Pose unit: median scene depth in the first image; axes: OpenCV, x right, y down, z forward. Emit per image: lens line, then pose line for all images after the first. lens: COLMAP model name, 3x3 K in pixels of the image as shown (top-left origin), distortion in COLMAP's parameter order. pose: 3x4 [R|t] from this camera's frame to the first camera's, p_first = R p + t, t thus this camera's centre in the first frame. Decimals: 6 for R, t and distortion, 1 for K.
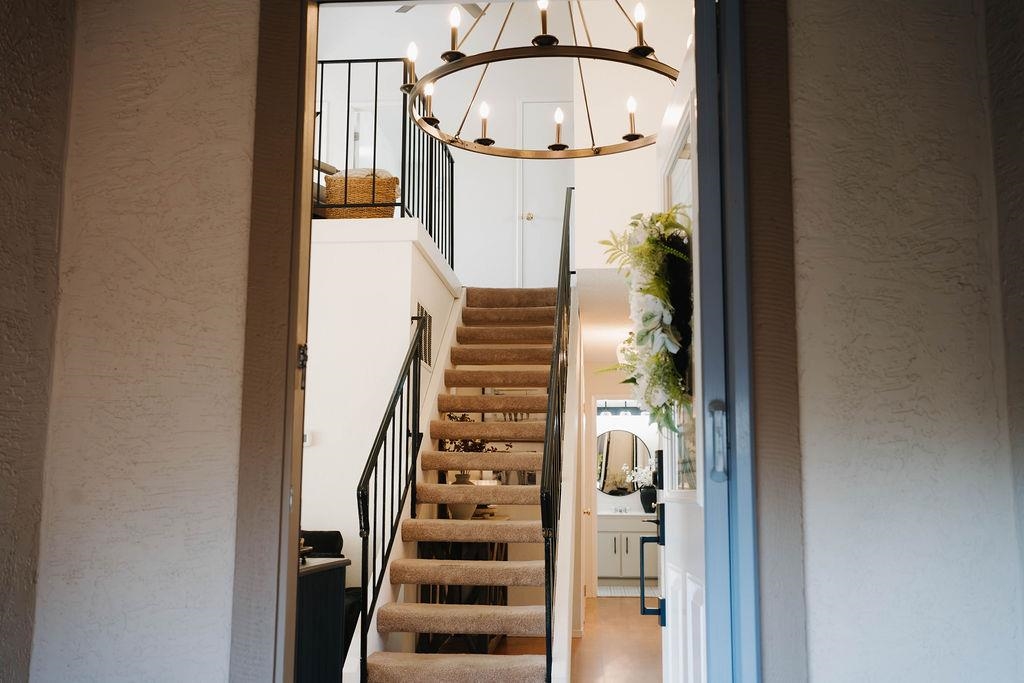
lens RADIAL K [[1028.8, 0, 521.1], [0, 1028.8, 337.7], [0, 0, 1]] dist [-0.010679, 0.000000]
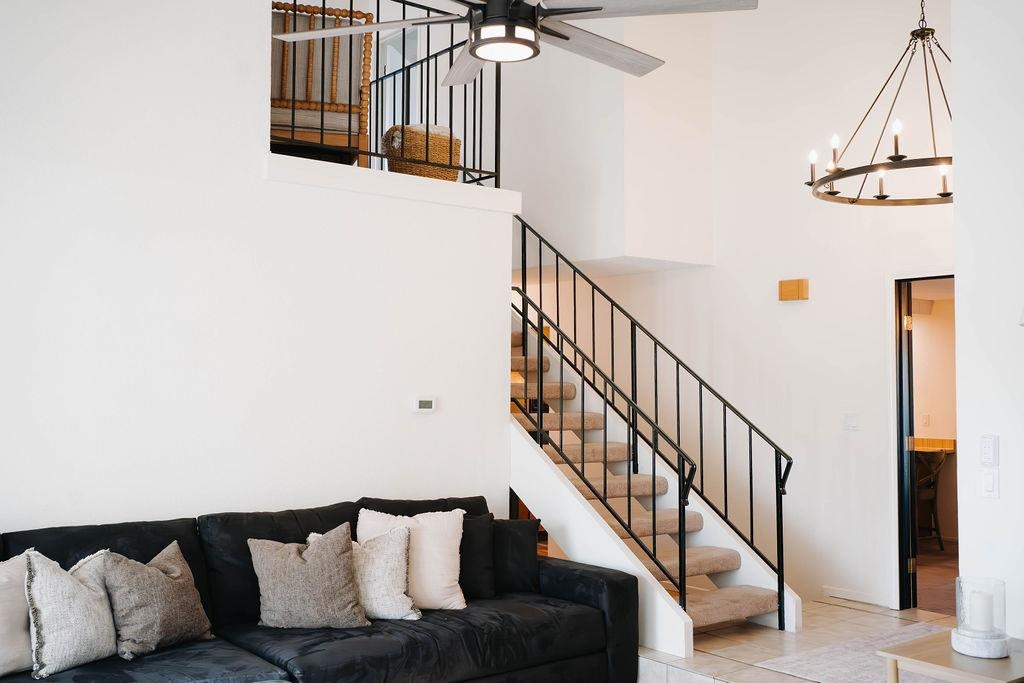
lens RADIAL K [[1028.8, 0, 509.2], [0, 1028.8, 339.2], [0, 0, 1]] dist [-0.010679, 0.000000]
pose [[0.731581, 0.036845, 0.680759, -2.075545], [-0.092434, 0.994679, 0.045499, -0.038968], [-0.675460, -0.096211, 0.731093, 0.599610]]
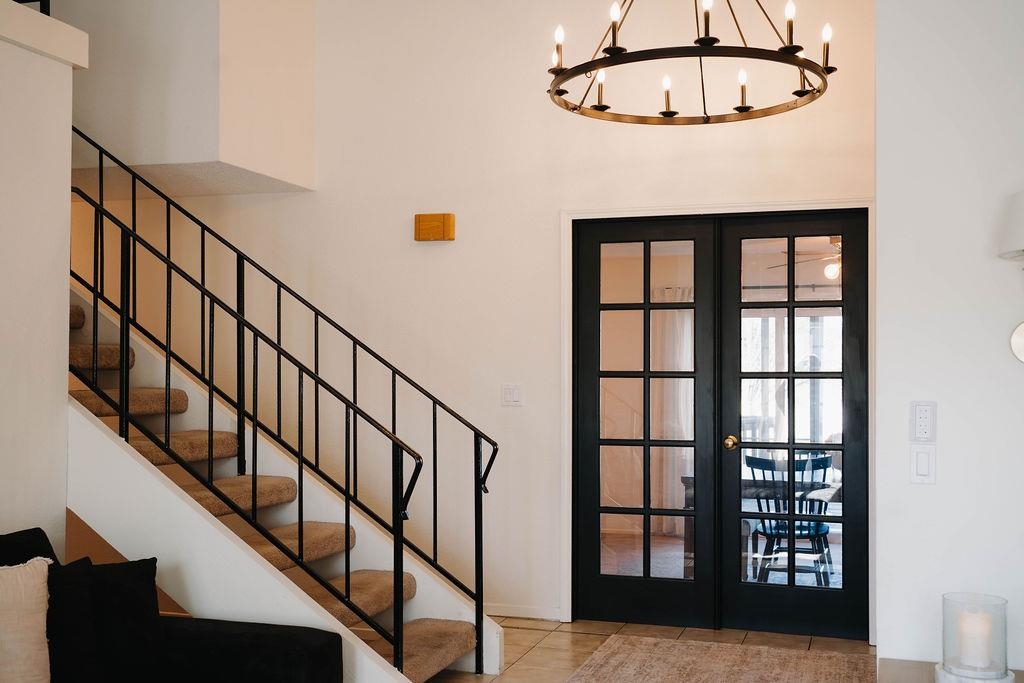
lens RADIAL K [[1081.2, 0, 536.7], [0, 1081.2, 353.7], [0, 0, 1]] dist [-0.002957, 0.000000]
pose [[0.221719, 0.017177, 0.974959, -1.774536], [-0.126068, 0.991958, 0.011193, 0.100950], [-0.966927, -0.125393, 0.222101, 1.415545]]
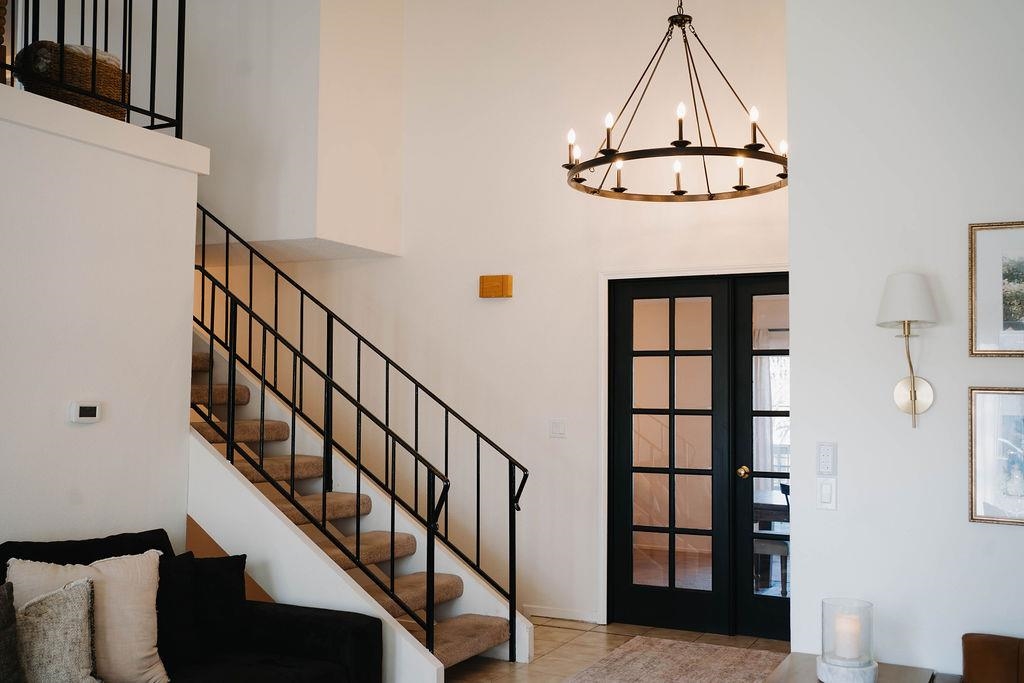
lens RADIAL K [[1028.8, 0, 518.3], [0, 1028.8, 335.6], [0, 0, 1]] dist [-0.010679, 0.000000]
pose [[0.365329, 0.058541, 0.929036, -1.988018], [-0.126413, 0.991895, -0.012792, 0.035437], [-0.922255, -0.112769, 0.369769, 1.129305]]
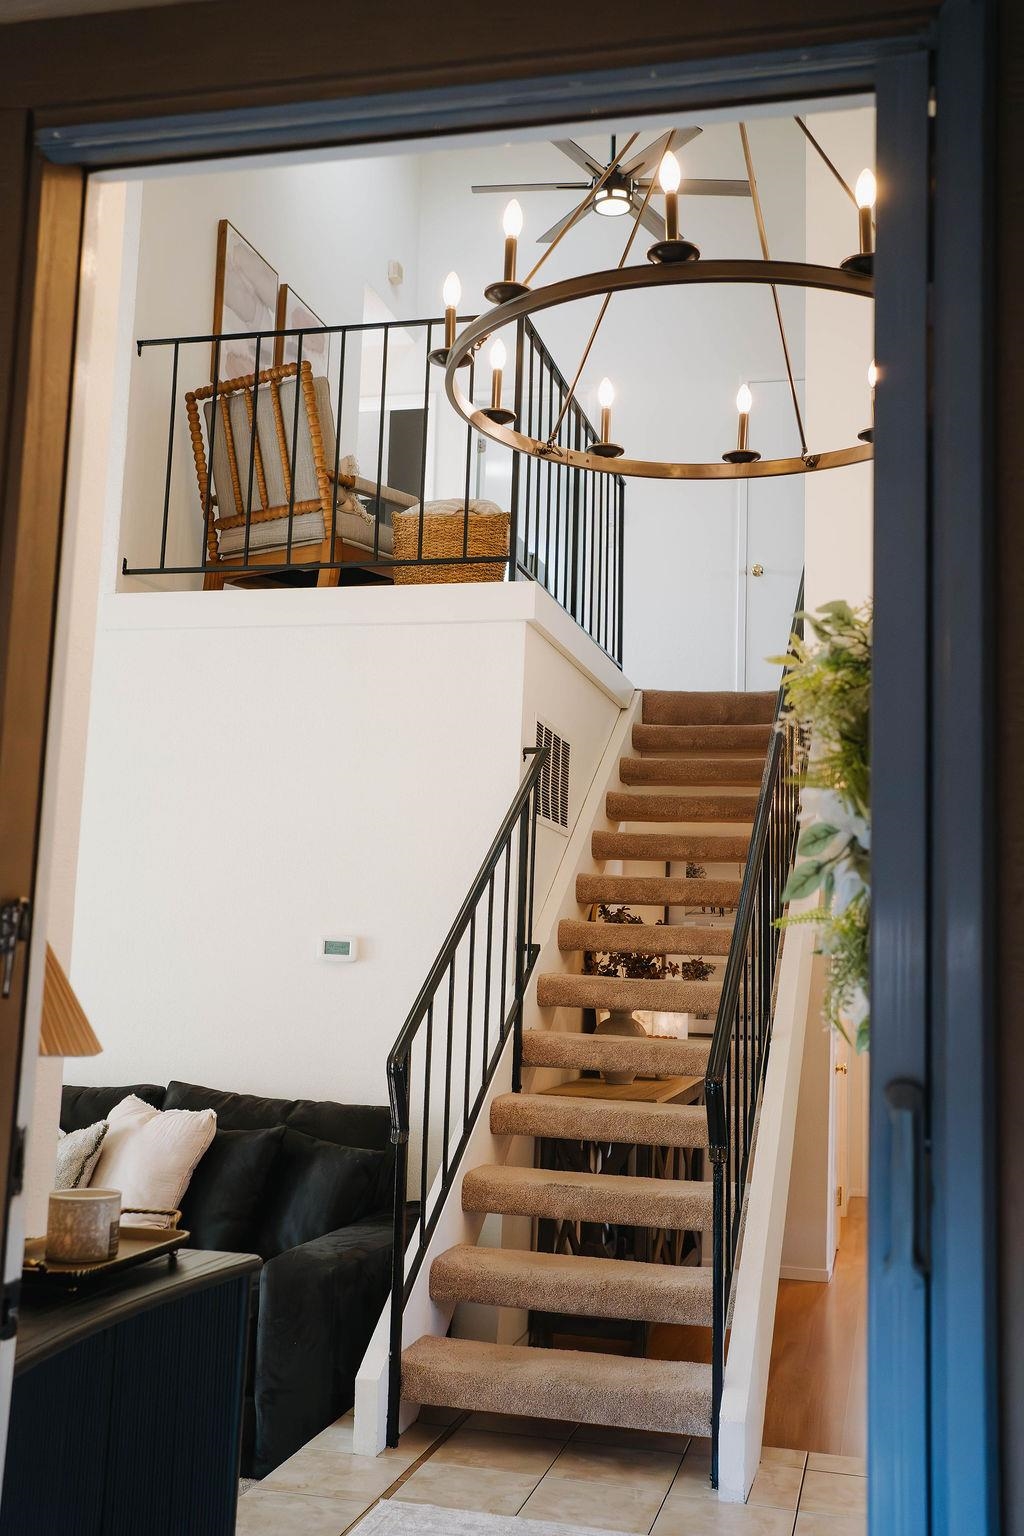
lens RADIAL K [[1543.3, 0, 505.2], [0, 1543.3, 763.2], [0, 0, 1]] dist [-0.010679, 0.000000]
pose [[0.982876, 0.007970, -0.184093, 0.120793], [-0.005835, 0.999909, 0.012135, -0.057235], [0.184173, -0.010853, 0.982834, 0.310120]]
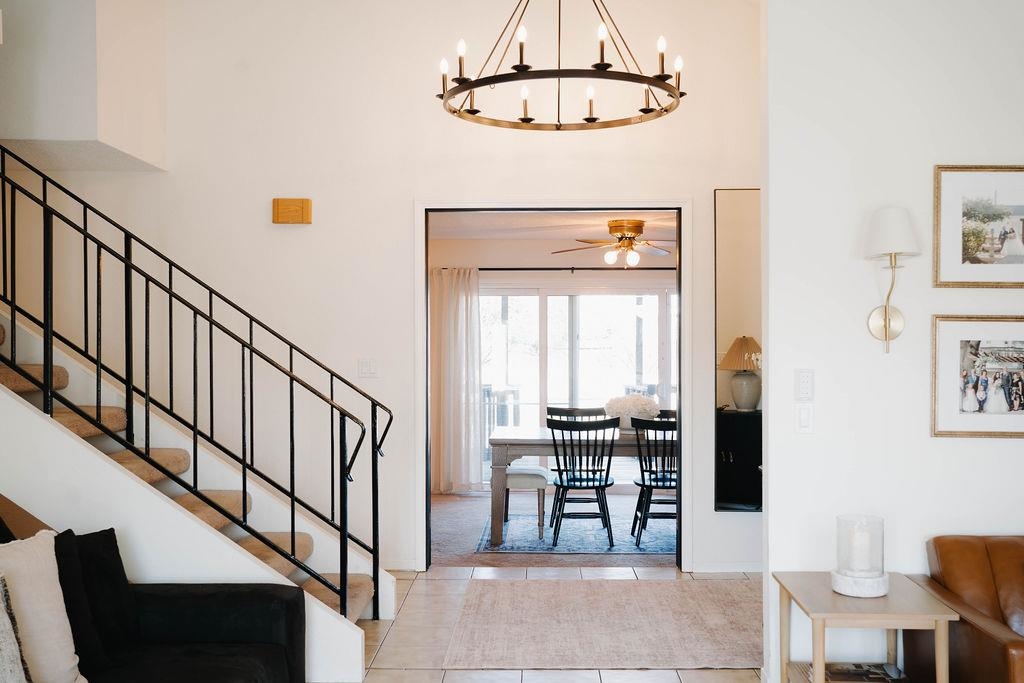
lens RADIAL K [[1028.8, 0, 526.5], [0, 1028.8, 339.9], [0, 0, 1]] dist [-0.010679, 0.000000]
pose [[-0.066434, 0.003673, 0.997784, -1.947525], [-0.124071, 0.992202, -0.011913, 0.140096], [-0.990047, -0.124588, -0.065460, 1.771343]]
